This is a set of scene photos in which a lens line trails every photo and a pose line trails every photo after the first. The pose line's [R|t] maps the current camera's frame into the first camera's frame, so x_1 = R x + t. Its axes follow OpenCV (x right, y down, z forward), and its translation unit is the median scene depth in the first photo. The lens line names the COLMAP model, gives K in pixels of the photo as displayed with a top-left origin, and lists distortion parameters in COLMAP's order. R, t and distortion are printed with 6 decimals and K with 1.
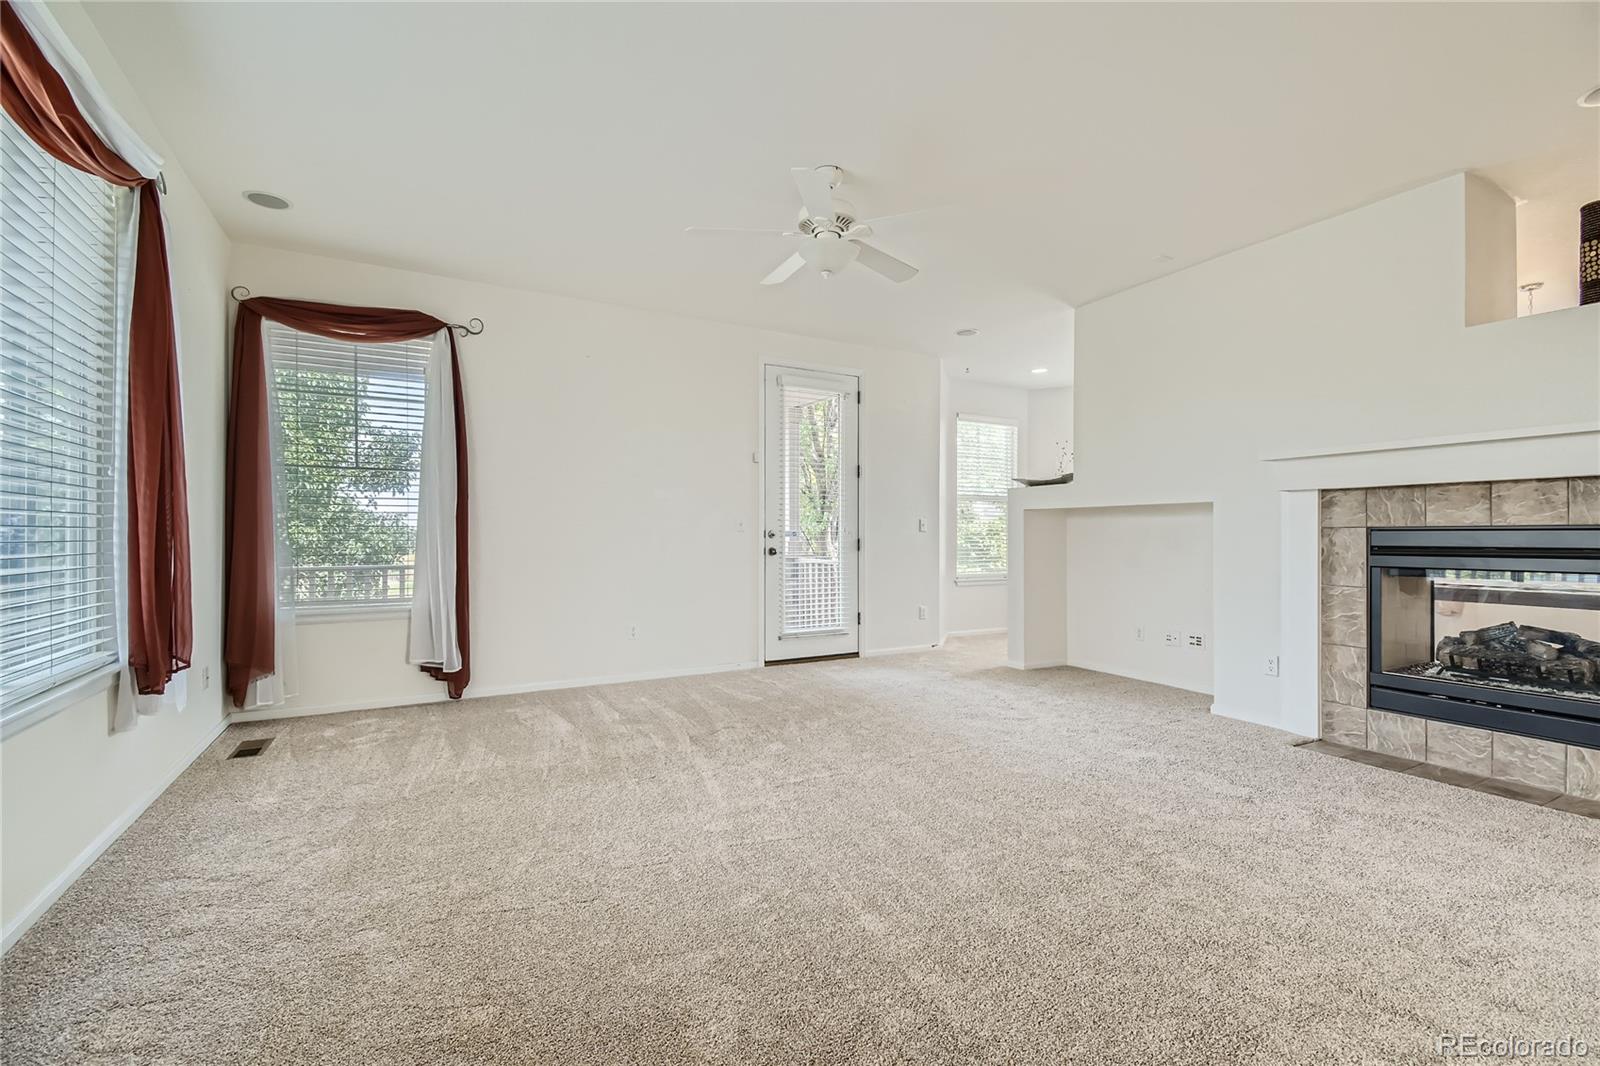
lens RADIAL K [[709.0, 0, 810.4], [0, 709.0, 530.1], [0, 0, 1]] dist [0.026044, -0.000244]
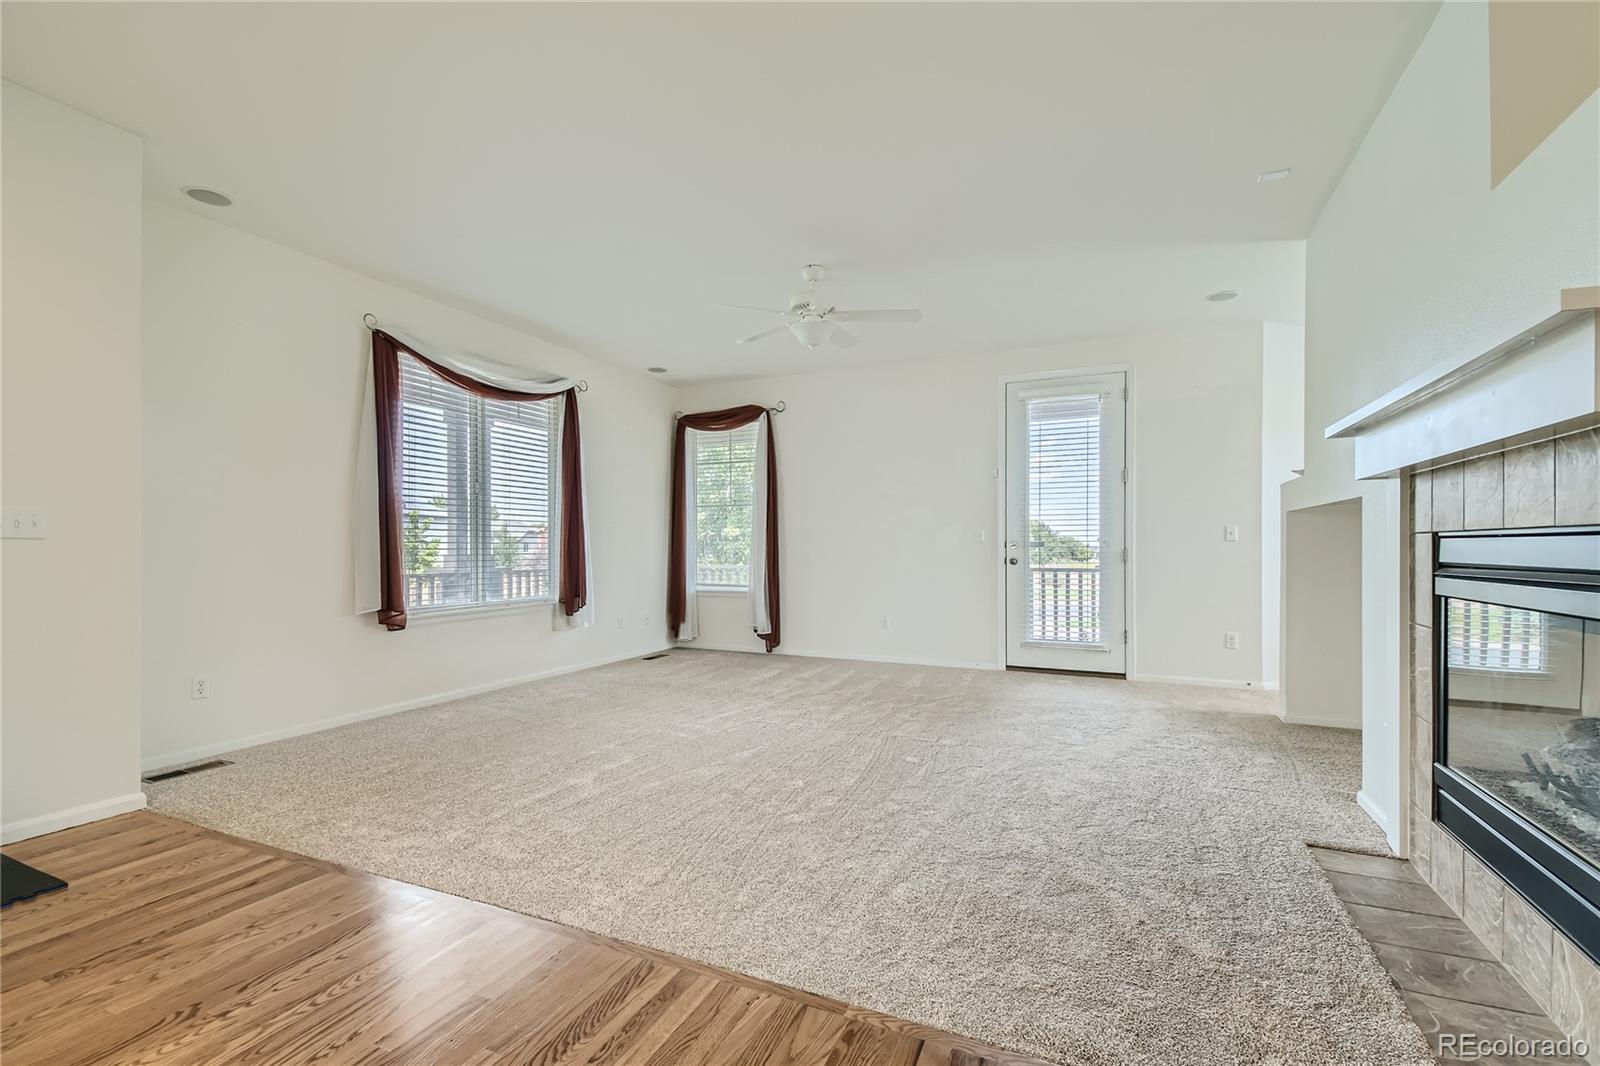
lens RADIAL K [[709.0, 0, 810.0], [0, 709.0, 543.8], [0, 0, 1]] dist [0.026044, -0.000244]
pose [[0.585275, -0.002542, -0.810831, 0.875825], [0.006098, 0.999981, 0.001267, 0.001734], [0.810812, -0.005686, 0.585279, 0.201277]]
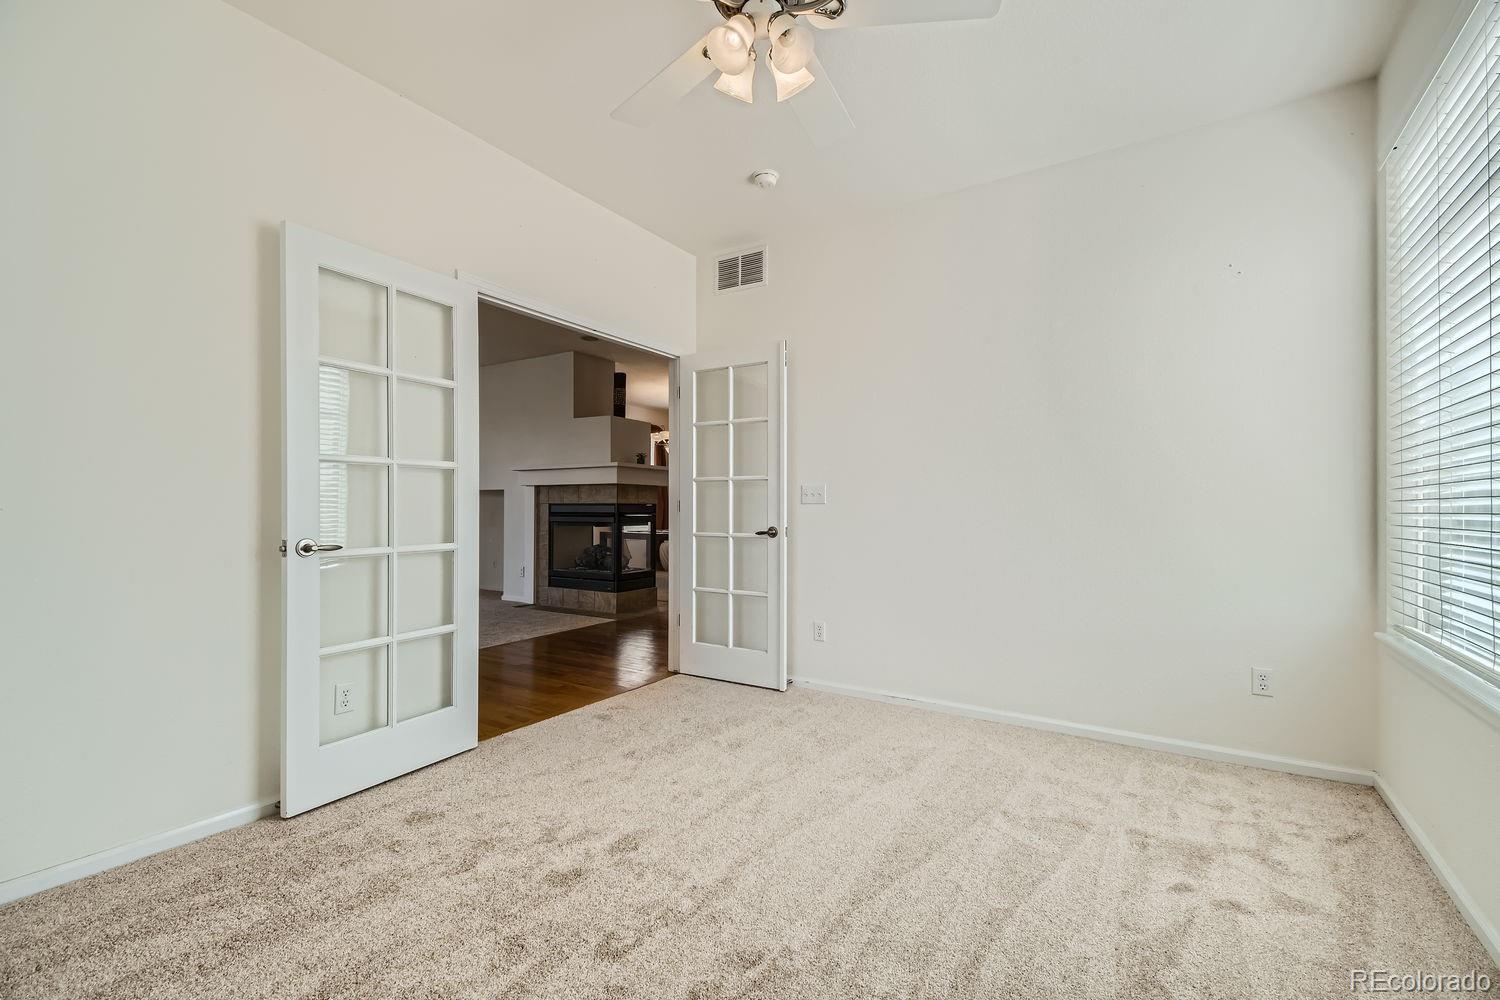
lens RADIAL K [[664.7, 0, 749.1], [0, 664.7, 507.0], [0, 0, 1]] dist [0.026044, -0.000244]
pose [[0.883032, -0.002442, 0.469306, 0.347280], [-0.001982, 0.999958, 0.008932, -0.013104], [-0.469308, -0.008818, 0.882990, -1.021654]]
